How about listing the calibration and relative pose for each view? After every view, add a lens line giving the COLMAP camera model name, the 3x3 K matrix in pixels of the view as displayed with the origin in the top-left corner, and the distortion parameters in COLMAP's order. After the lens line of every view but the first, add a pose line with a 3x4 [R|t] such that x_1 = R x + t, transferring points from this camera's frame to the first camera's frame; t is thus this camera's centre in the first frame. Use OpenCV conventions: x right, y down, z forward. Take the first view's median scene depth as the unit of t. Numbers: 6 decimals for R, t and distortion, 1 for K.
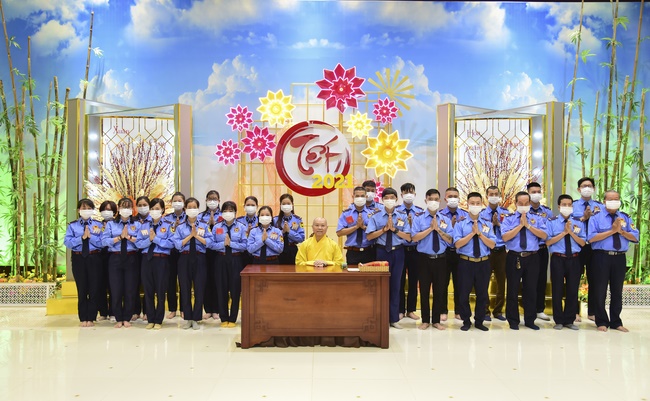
lens RADIAL K [[586.8, 0, 325.0], [0, 586.8, 200.5], [0, 0, 1]] dist [0.017069, 0.013808]
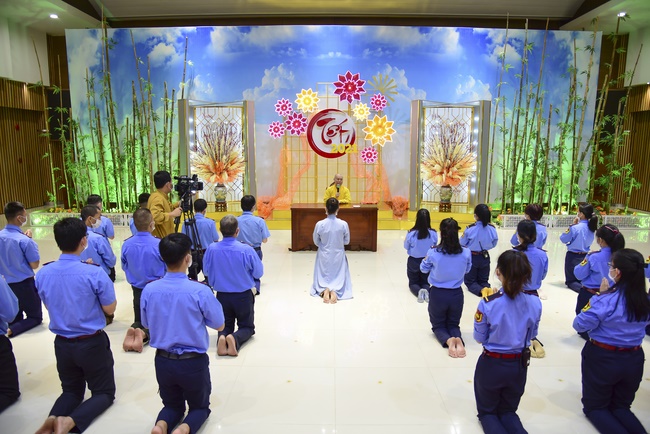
lens RADIAL K [[471.9, 0, 325.0], [0, 471.9, 217.0], [0, 0, 1]] dist [-0.001904, -0.001107]
pose [[0.999767, -0.000581, -0.021562, -0.010487], [0.003935, 0.987777, 0.155825, -0.048436], [0.021208, -0.155873, 0.987549, -0.265082]]
